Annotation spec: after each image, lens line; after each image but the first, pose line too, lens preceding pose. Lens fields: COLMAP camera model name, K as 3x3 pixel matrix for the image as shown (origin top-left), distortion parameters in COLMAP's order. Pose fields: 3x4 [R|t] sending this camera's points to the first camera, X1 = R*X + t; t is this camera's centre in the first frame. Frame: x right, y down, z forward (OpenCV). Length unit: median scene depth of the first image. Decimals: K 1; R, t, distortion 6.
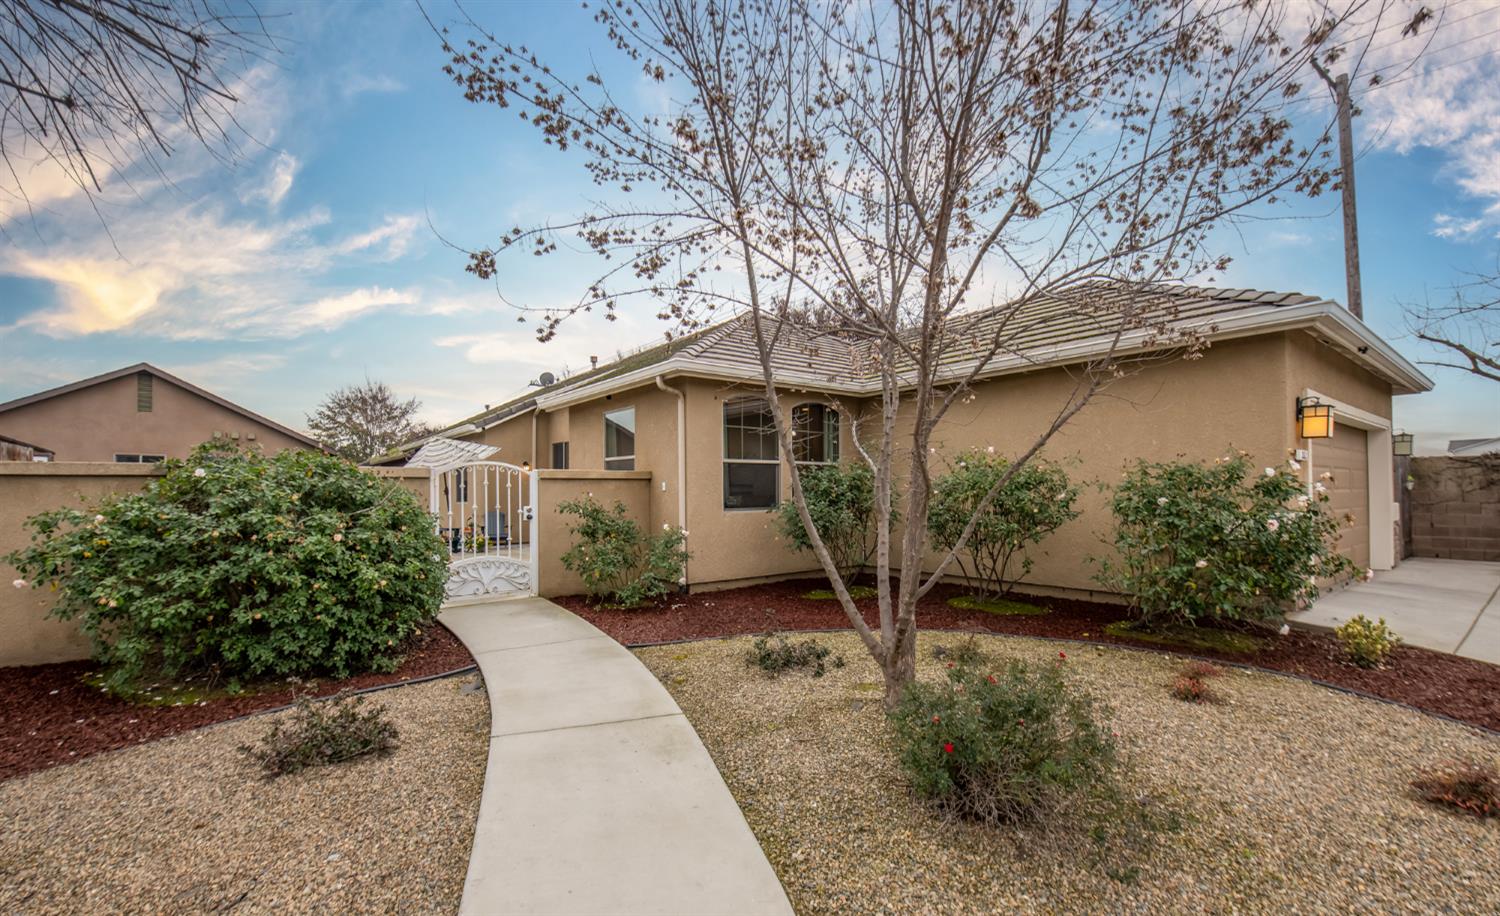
lens RADIAL K [[636.0, 0, 756.2], [0, 636.0, 493.9], [0, 0, 1]] dist [0.001488, 0.000209]
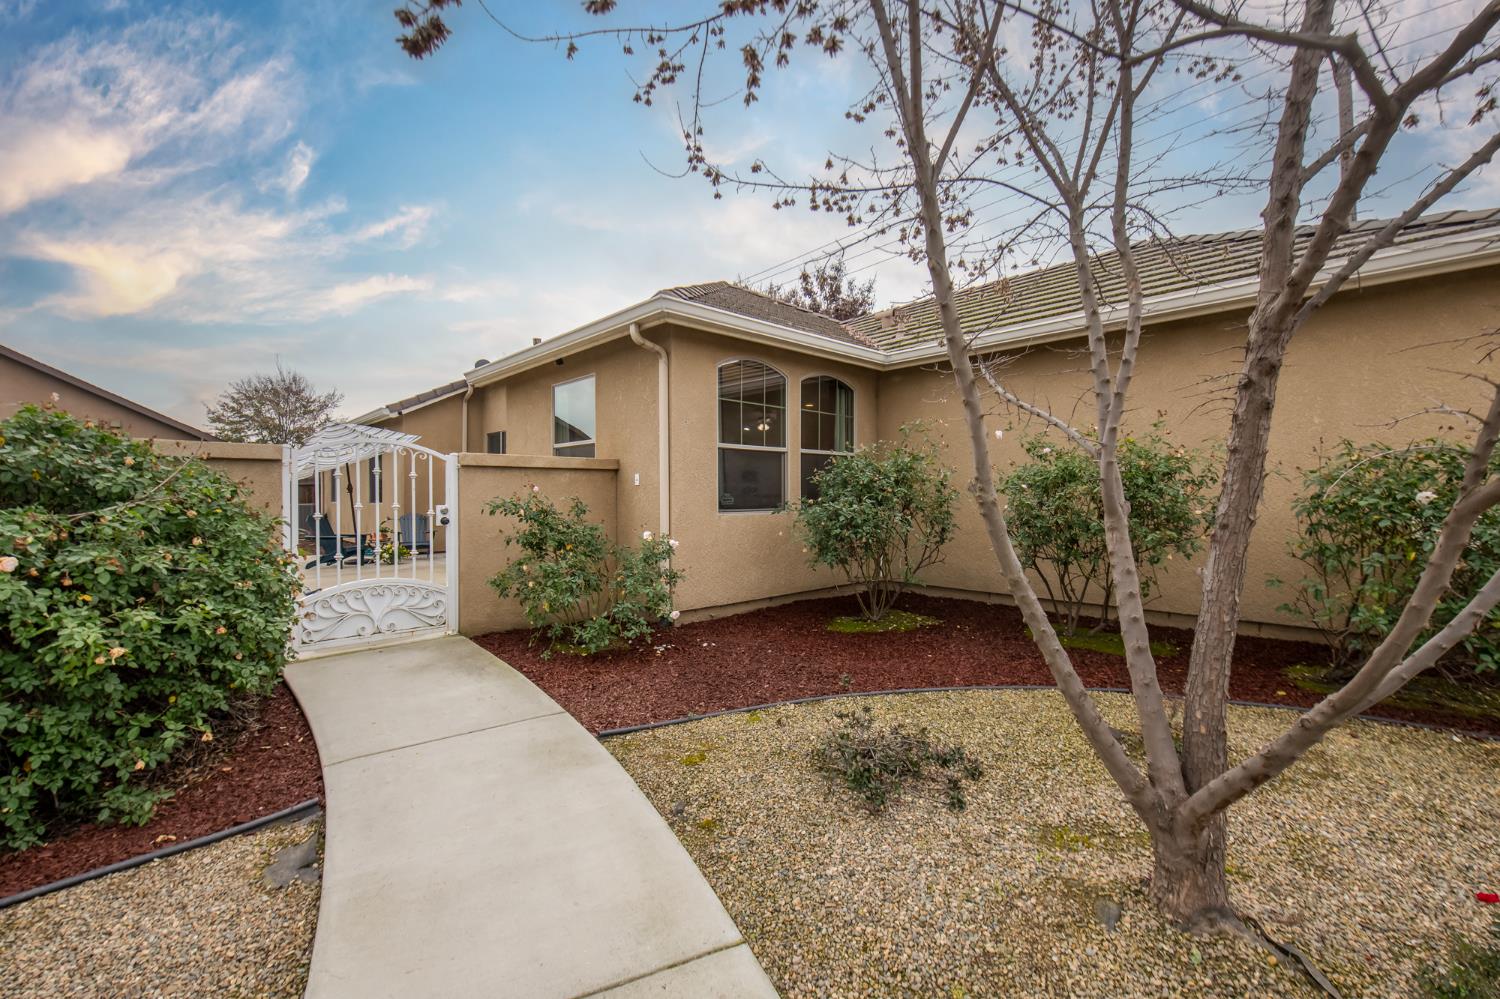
lens RADIAL K [[623.8, 0, 754.6], [0, 623.8, 496.3], [0, 0, 1]] dist [0.001673, -0.000123]
pose [[0.996105, 0.003101, 0.088124, -0.084054], [-0.002899, 0.999993, -0.002413, 0.010673], [-0.088131, 0.002148, 0.996107, 0.306025]]
